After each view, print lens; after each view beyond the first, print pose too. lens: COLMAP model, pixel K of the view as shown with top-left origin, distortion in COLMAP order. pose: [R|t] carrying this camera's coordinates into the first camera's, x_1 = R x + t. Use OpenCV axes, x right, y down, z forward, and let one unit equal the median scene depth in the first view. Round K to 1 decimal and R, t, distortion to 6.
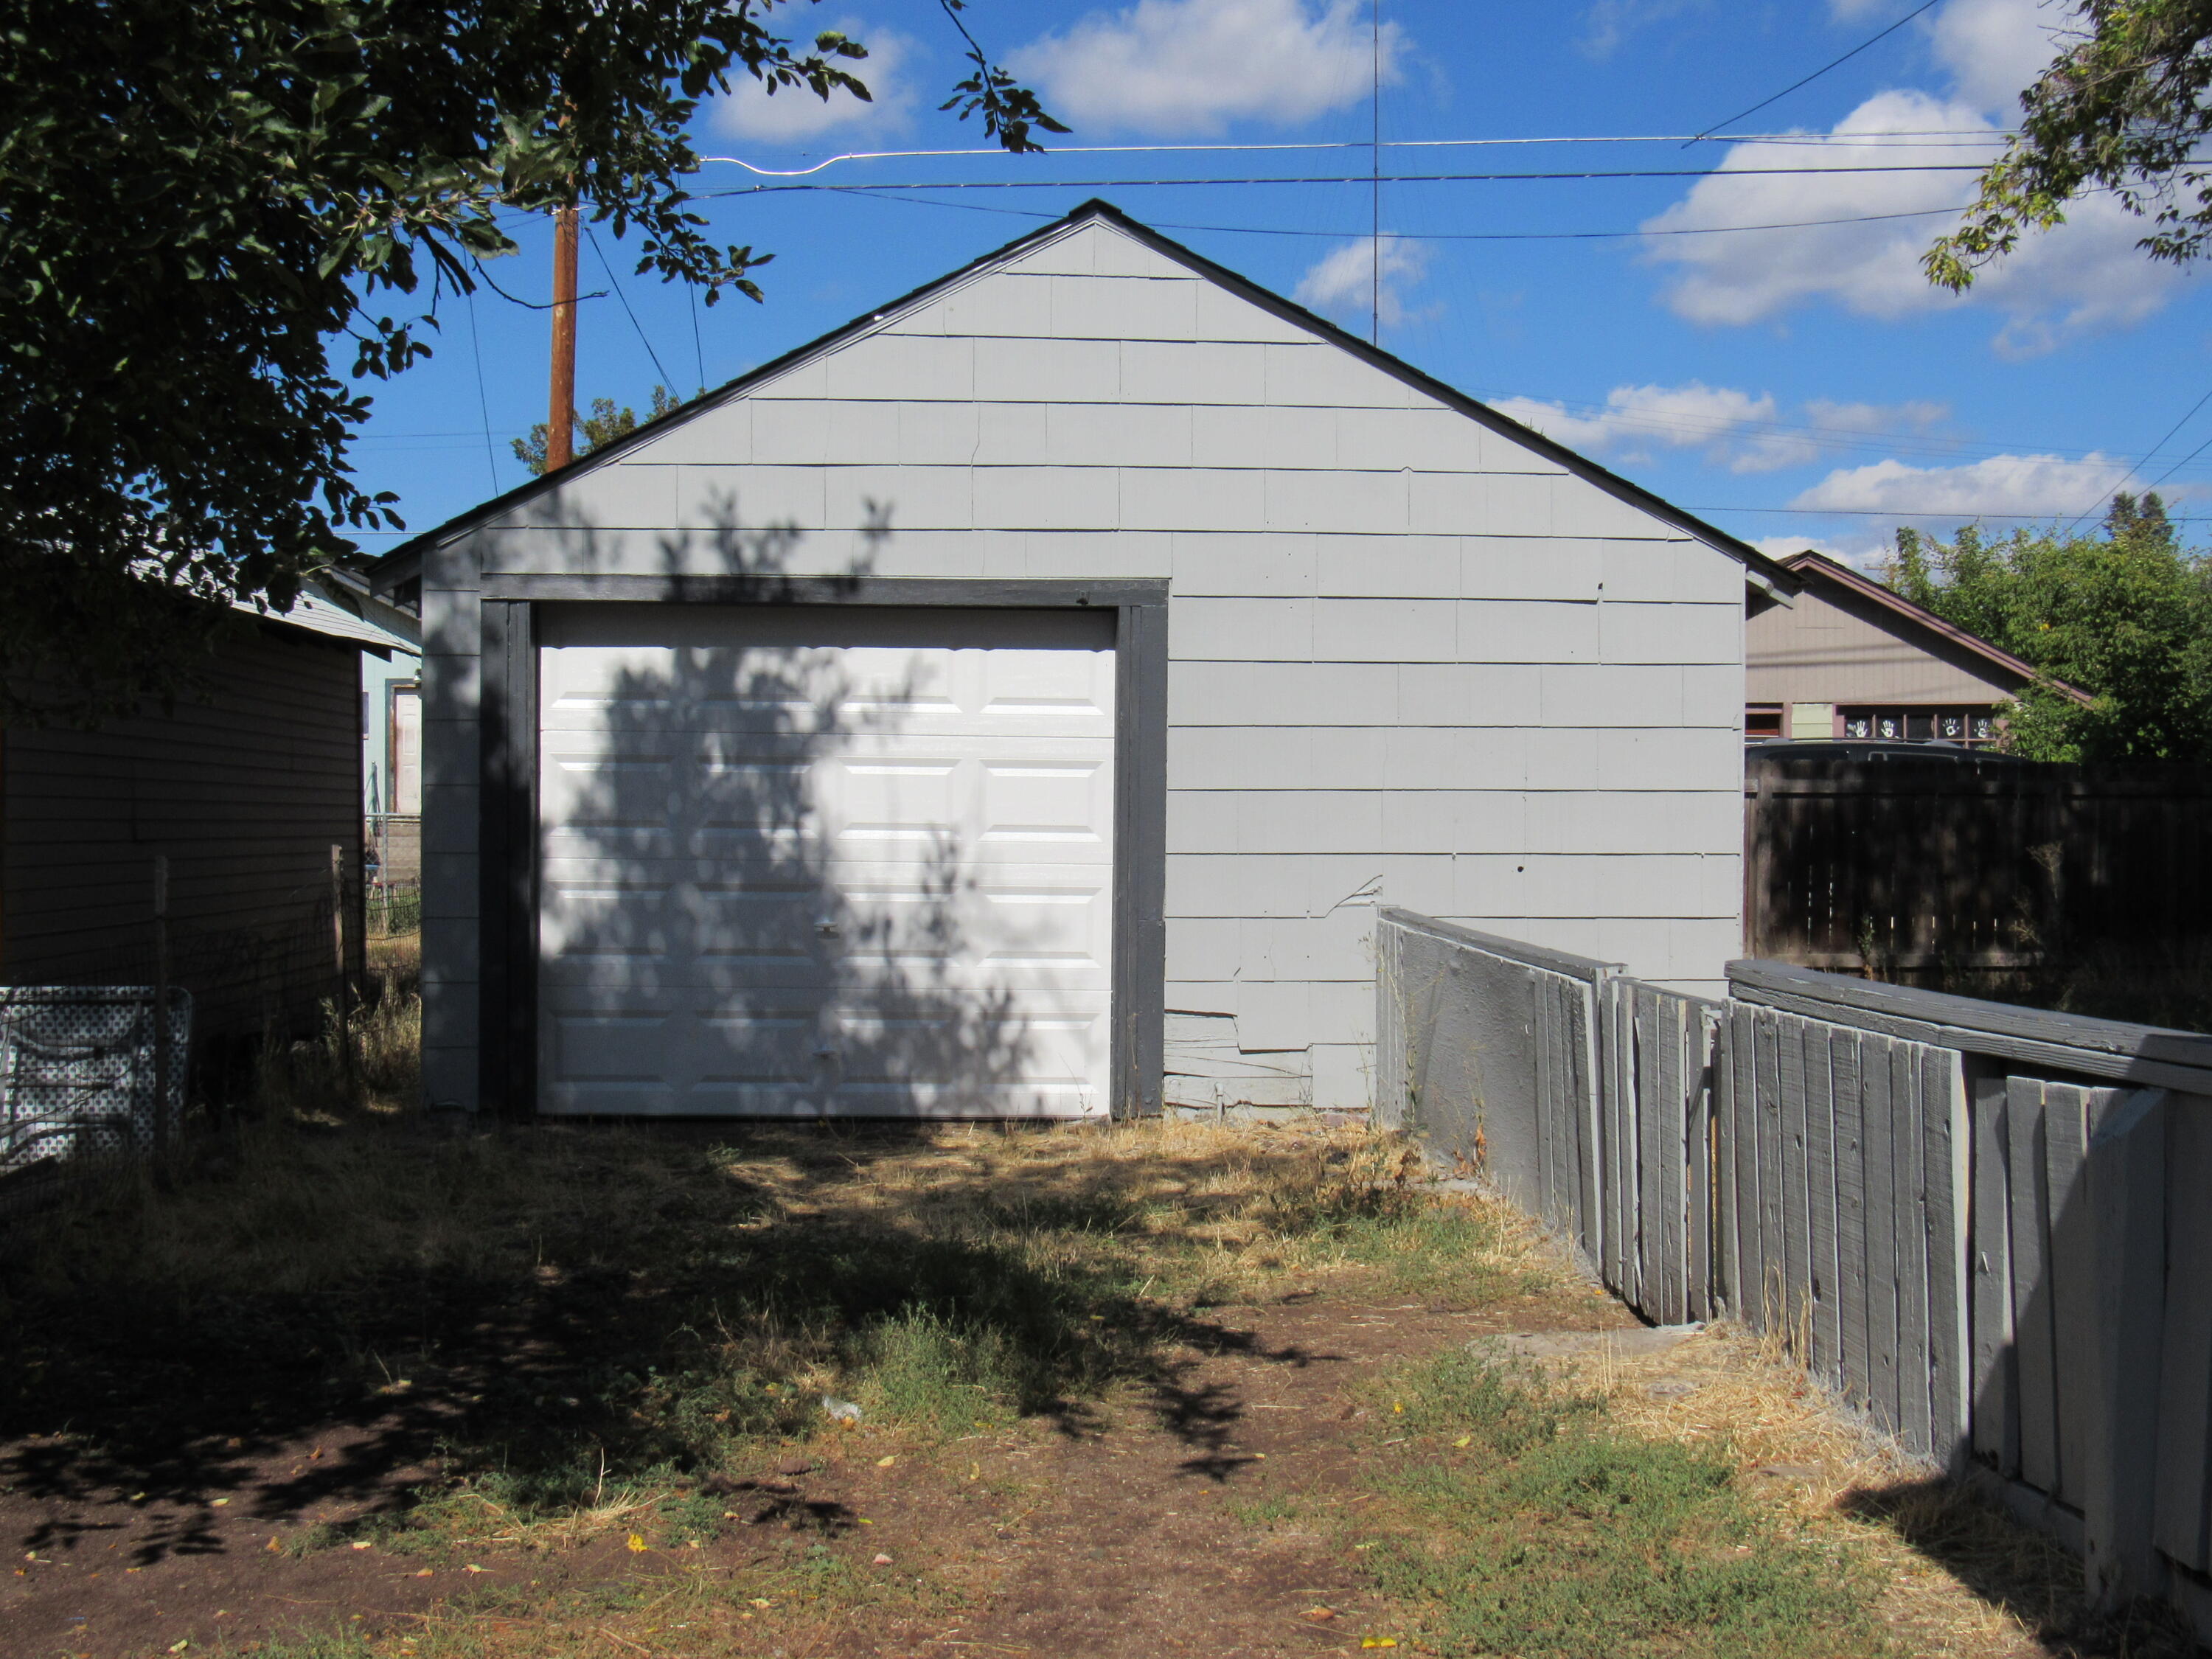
lens RADIAL K [[2732.3, 0, 1106.0], [0, 2732.3, 829.5], [0, 0, 1]] dist [-0.003753, 0.022693]
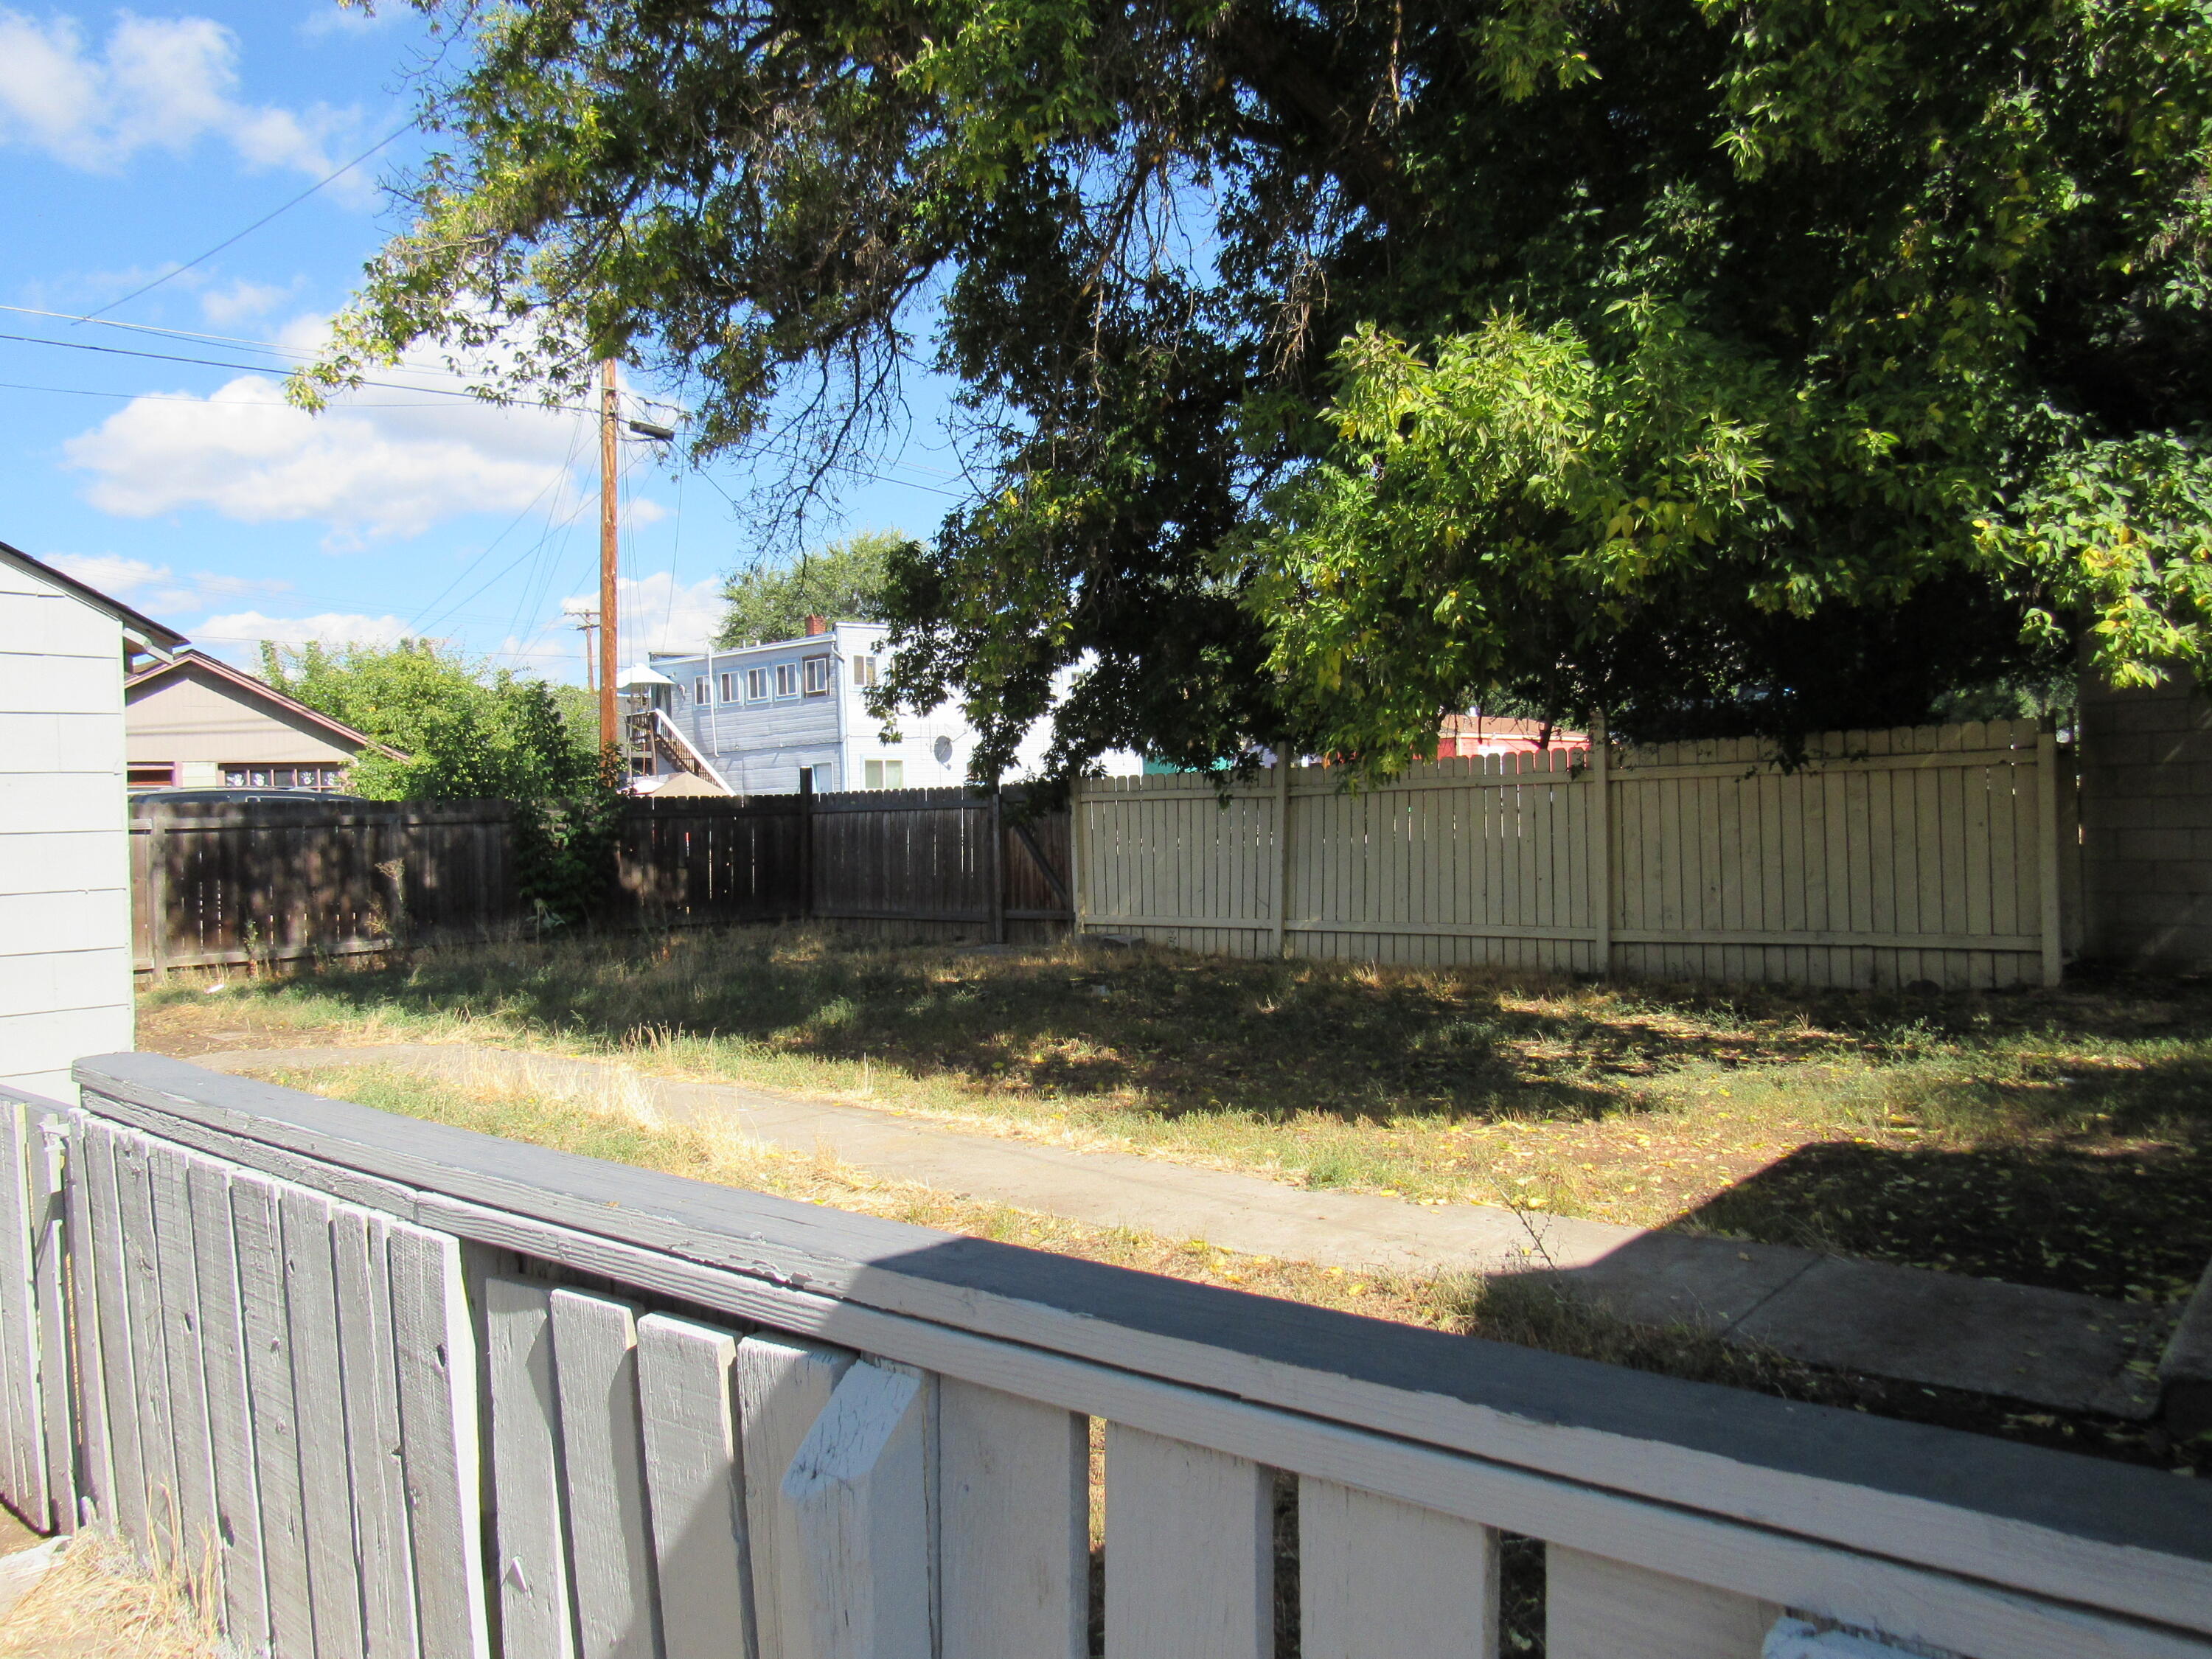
lens RADIAL K [[1533.7, 0, 1106.0], [0, 1533.7, 829.5], [0, 0, 1]] dist [-0.016749, -0.004909]
pose [[0.704961, -0.032779, 0.708488, 0.054104], [0.037018, 0.999270, 0.009398, -0.003924], [-0.708279, 0.019602, 0.705660, 0.203390]]
